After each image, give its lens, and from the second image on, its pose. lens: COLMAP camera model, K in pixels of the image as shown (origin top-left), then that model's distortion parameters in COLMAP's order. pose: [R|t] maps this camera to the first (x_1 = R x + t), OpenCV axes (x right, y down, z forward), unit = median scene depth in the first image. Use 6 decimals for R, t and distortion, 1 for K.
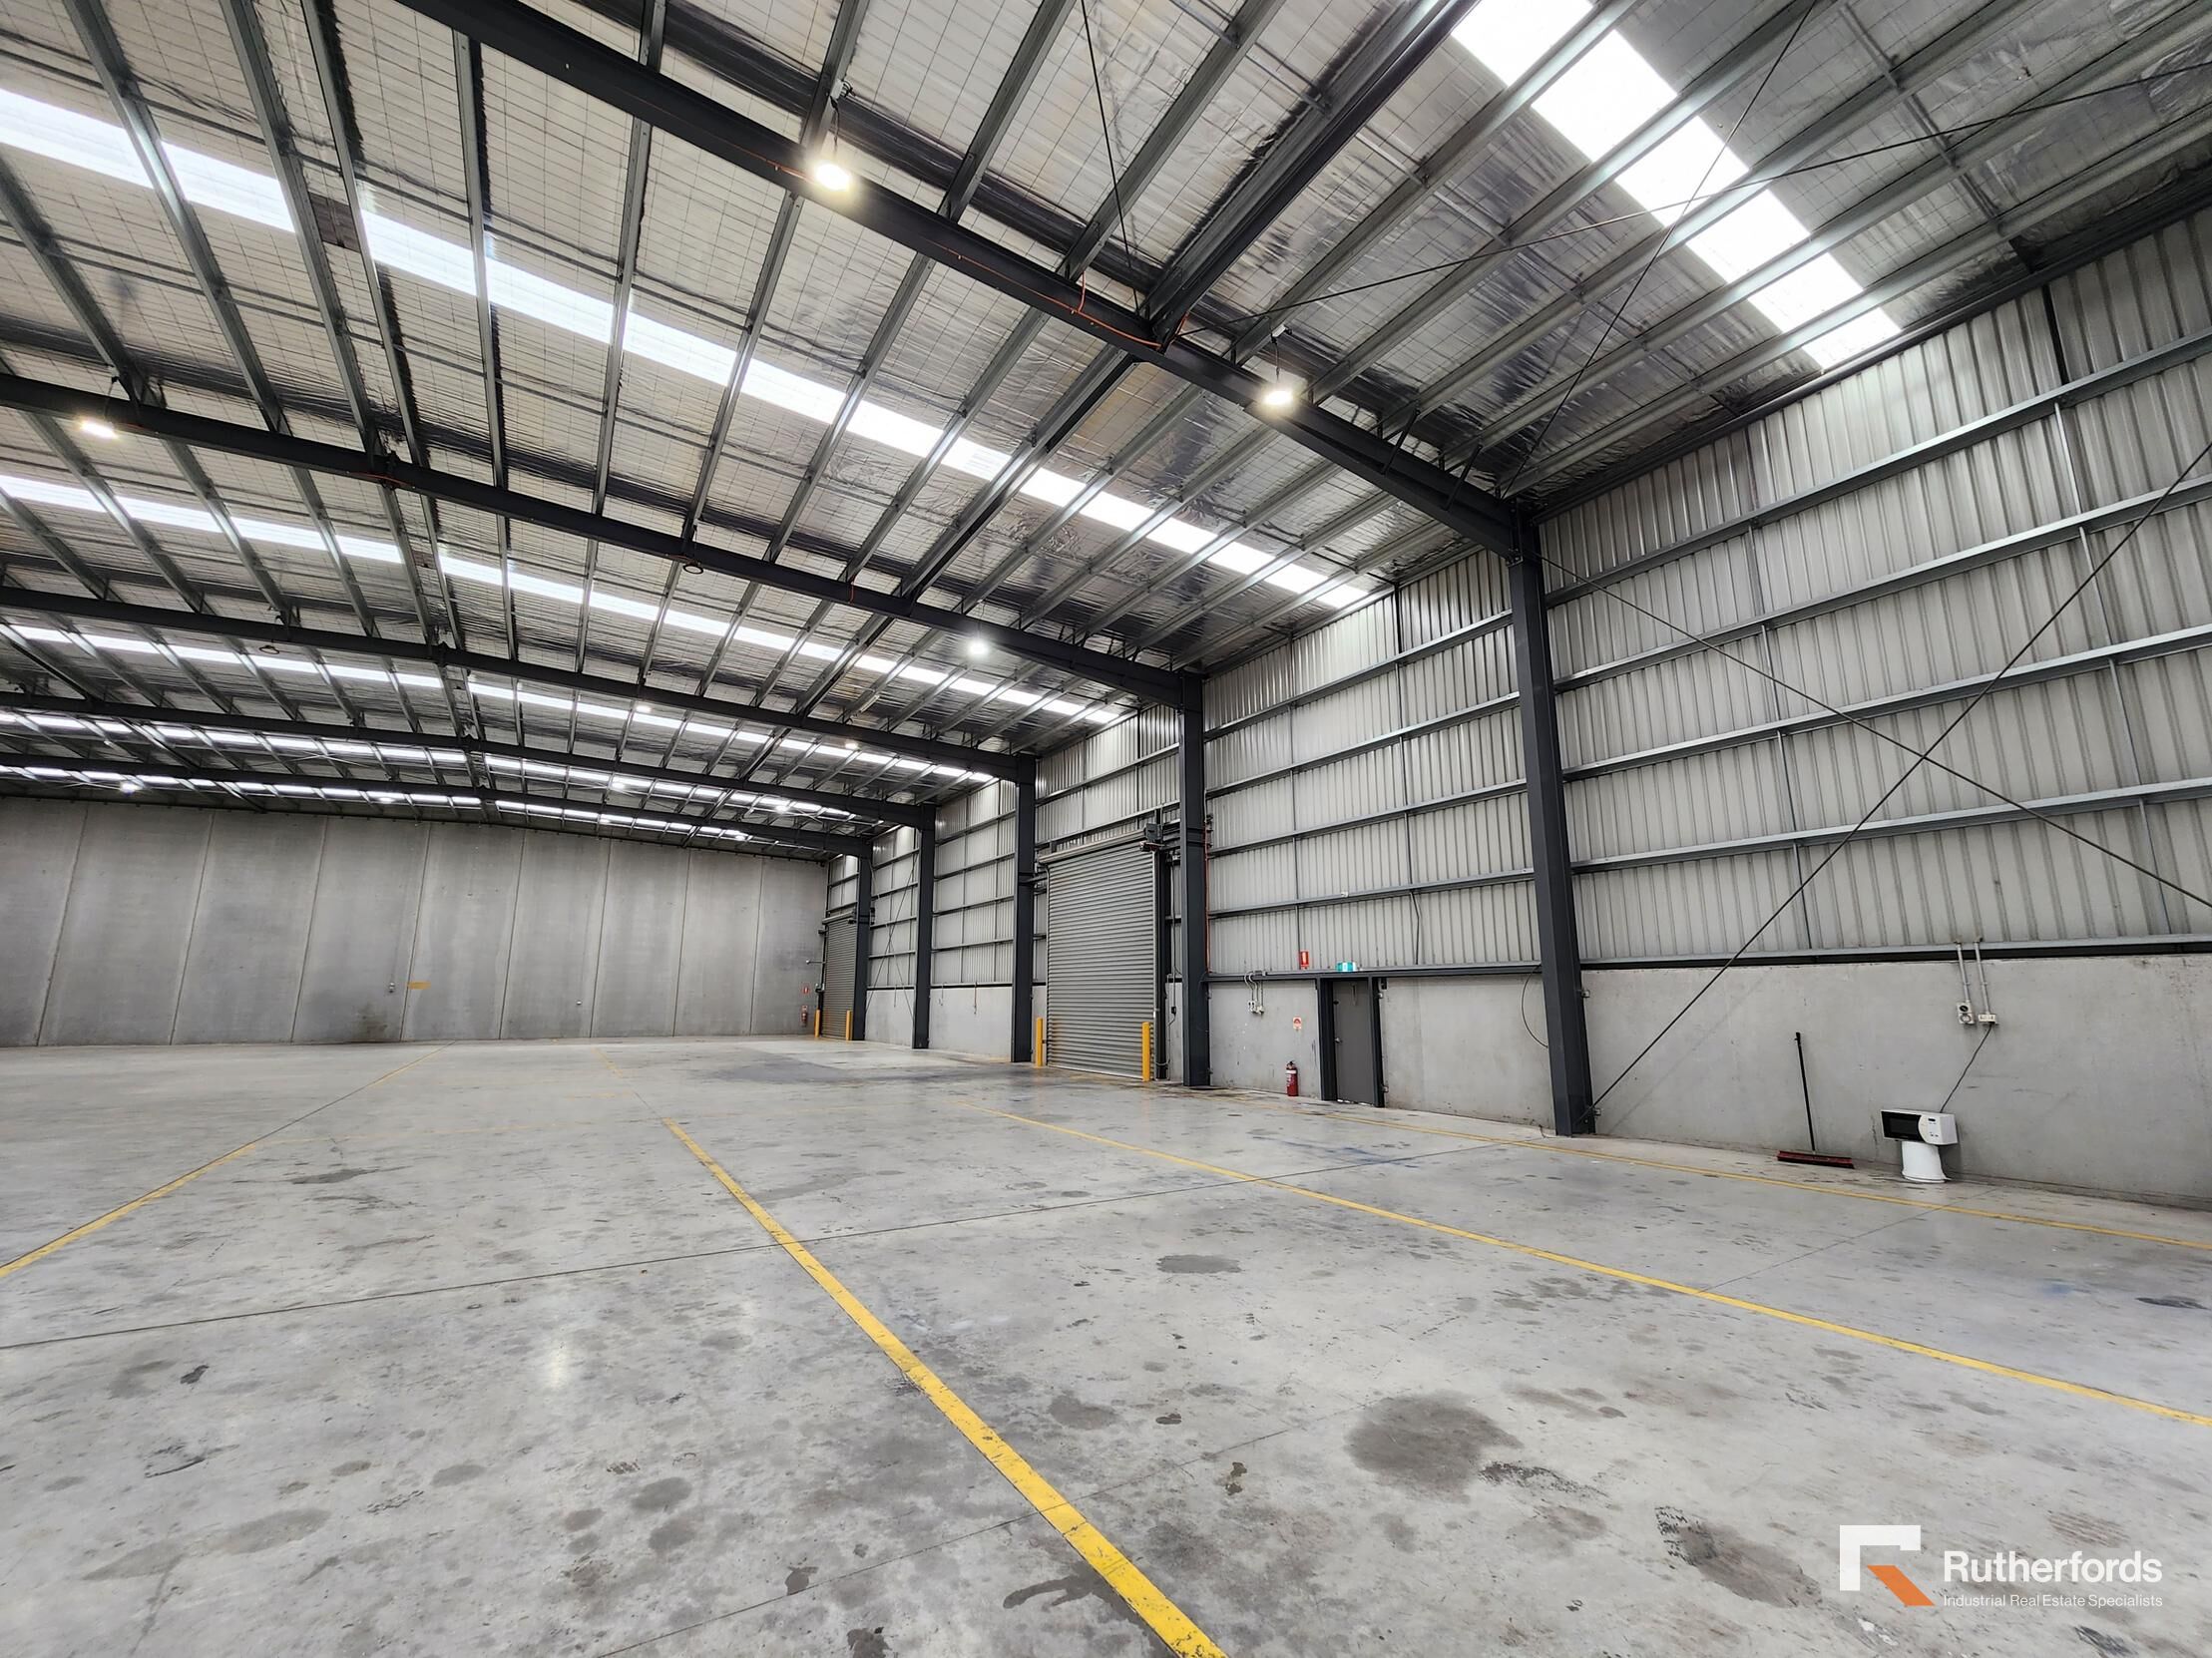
lens RADIAL K [[900.0, 0, 1109.4], [0, 900.0, 834.2], [0, 0, 1]] dist [-0.008269, 0.000992]
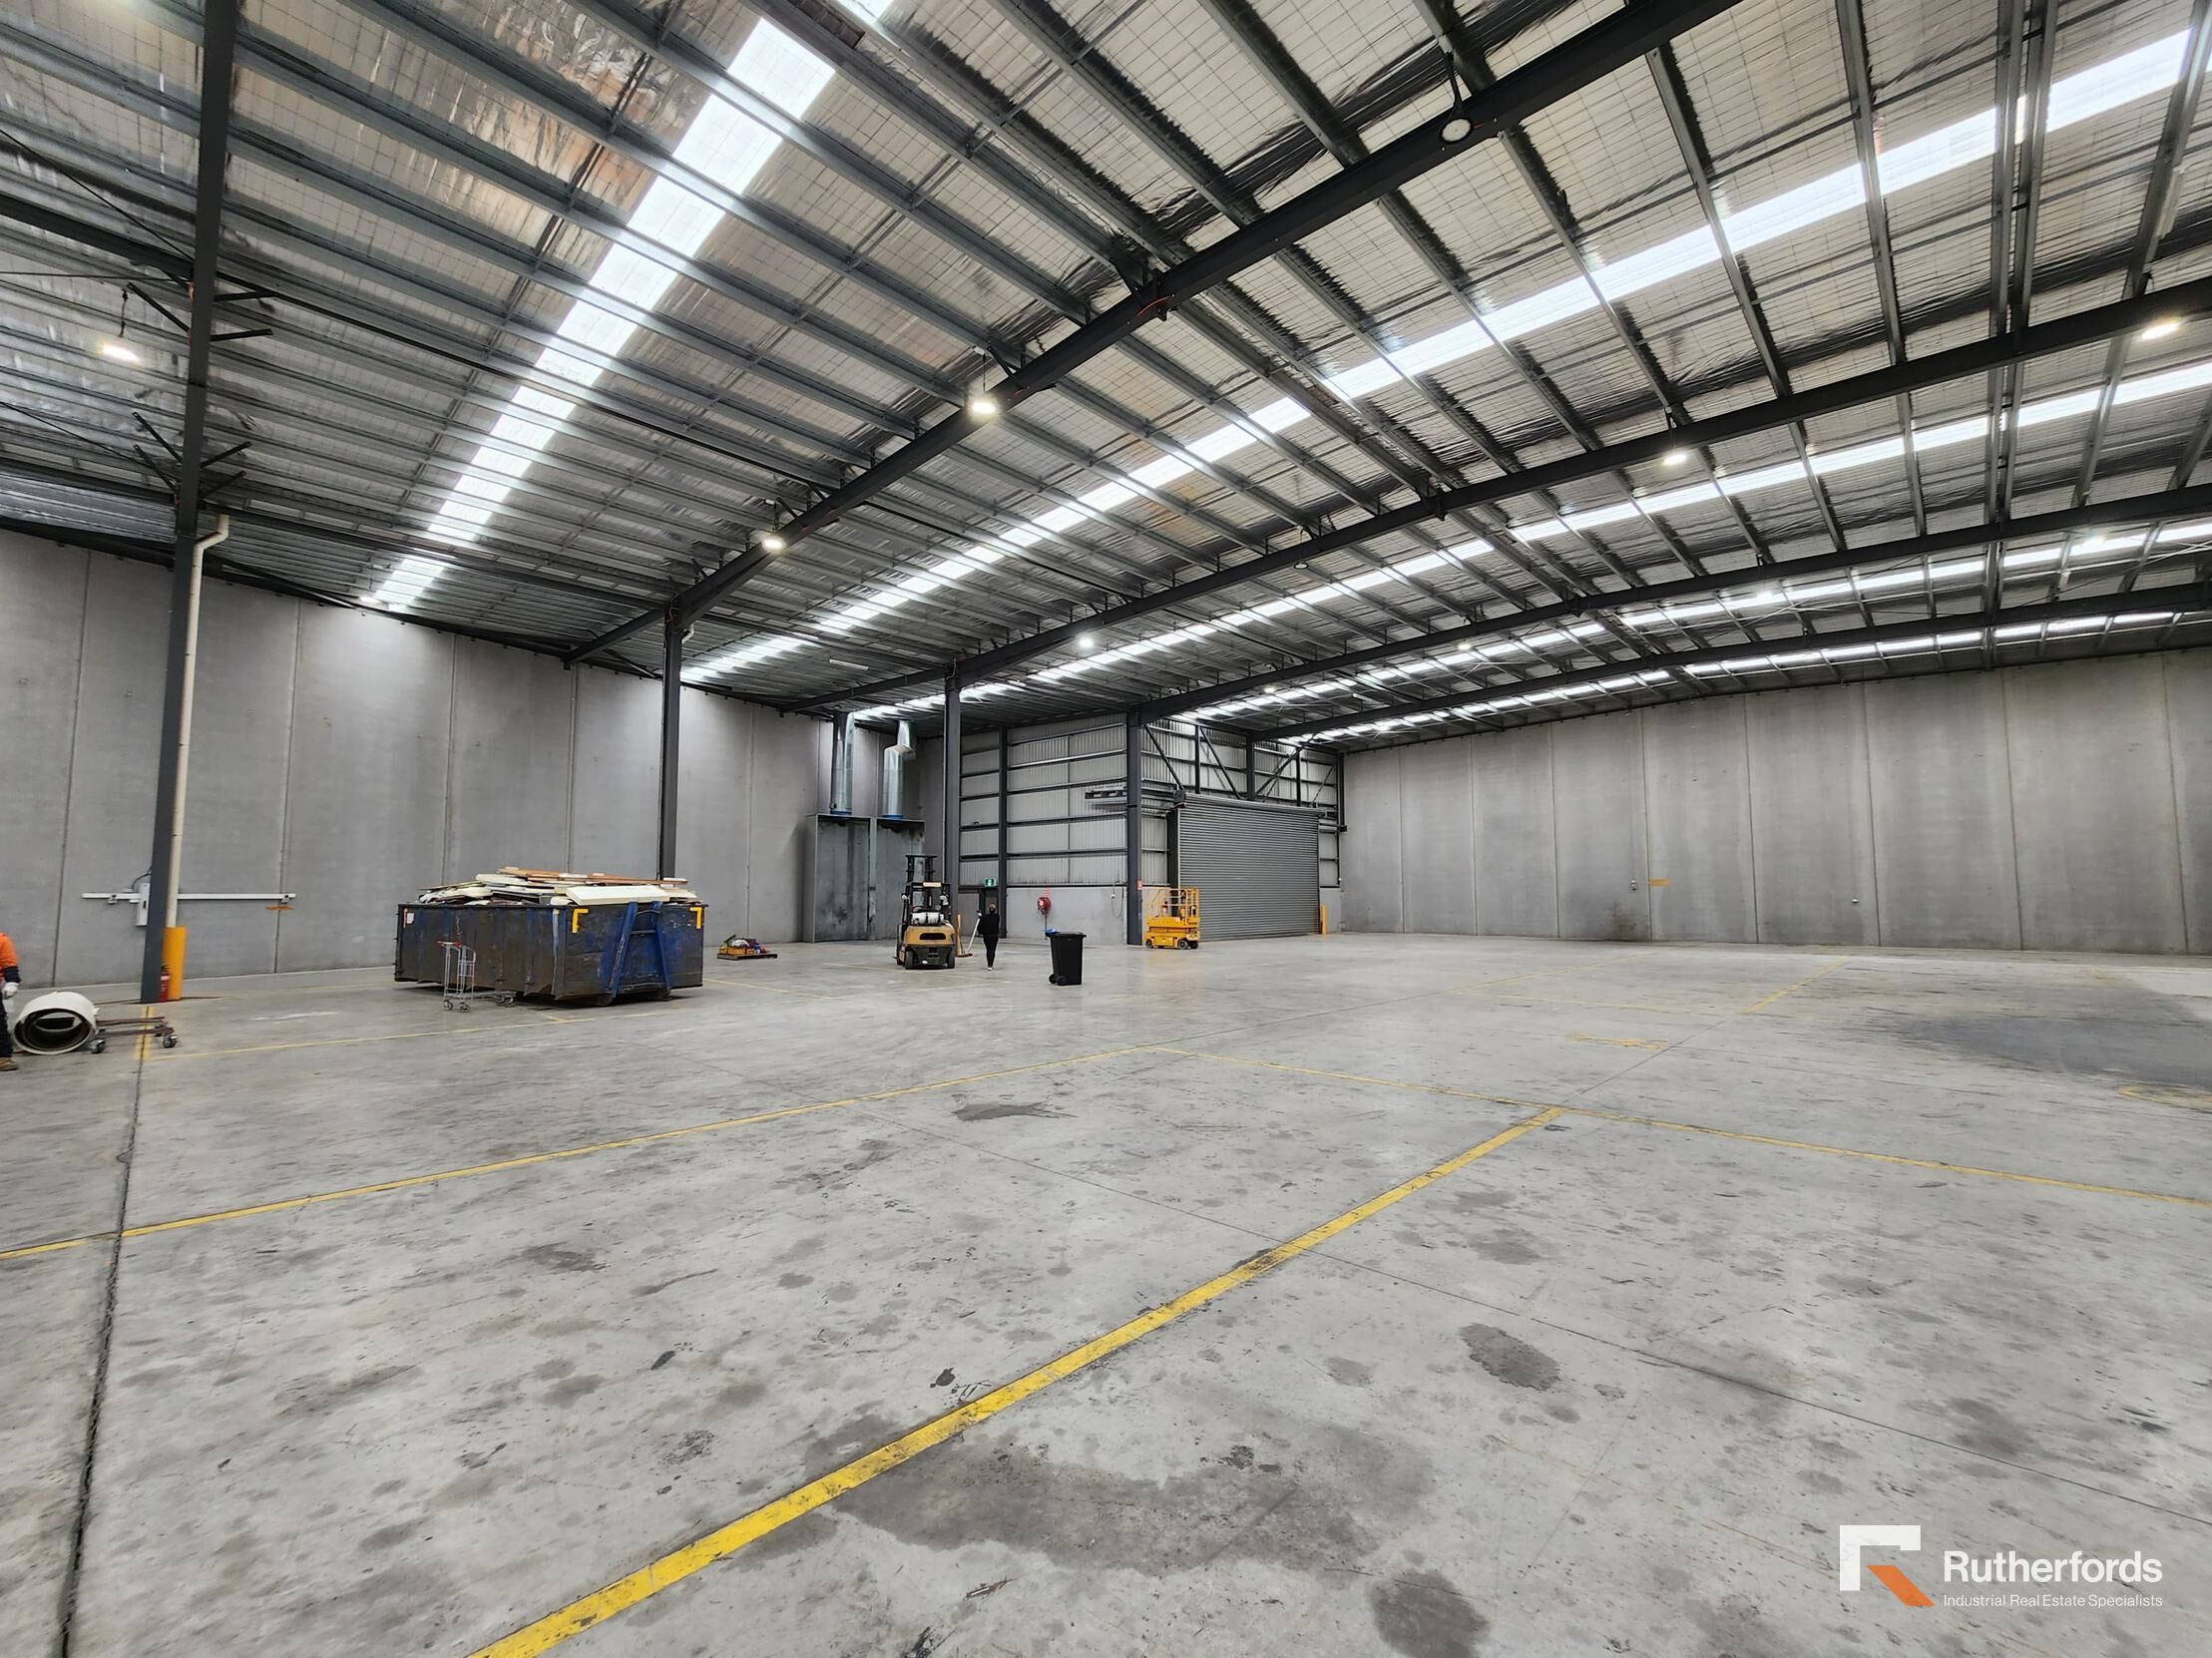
lens RADIAL K [[900.0, 0, 1109.4], [0, 900.0, 834.2], [0, 0, 1]] dist [-0.008269, 0.000992]
pose [[0.252651, -0.069392, -0.965066, -0.008707], [0.179040, 0.983553, -0.023849, 0.039300], [0.950848, -0.166760, 0.260920, 0.220335]]
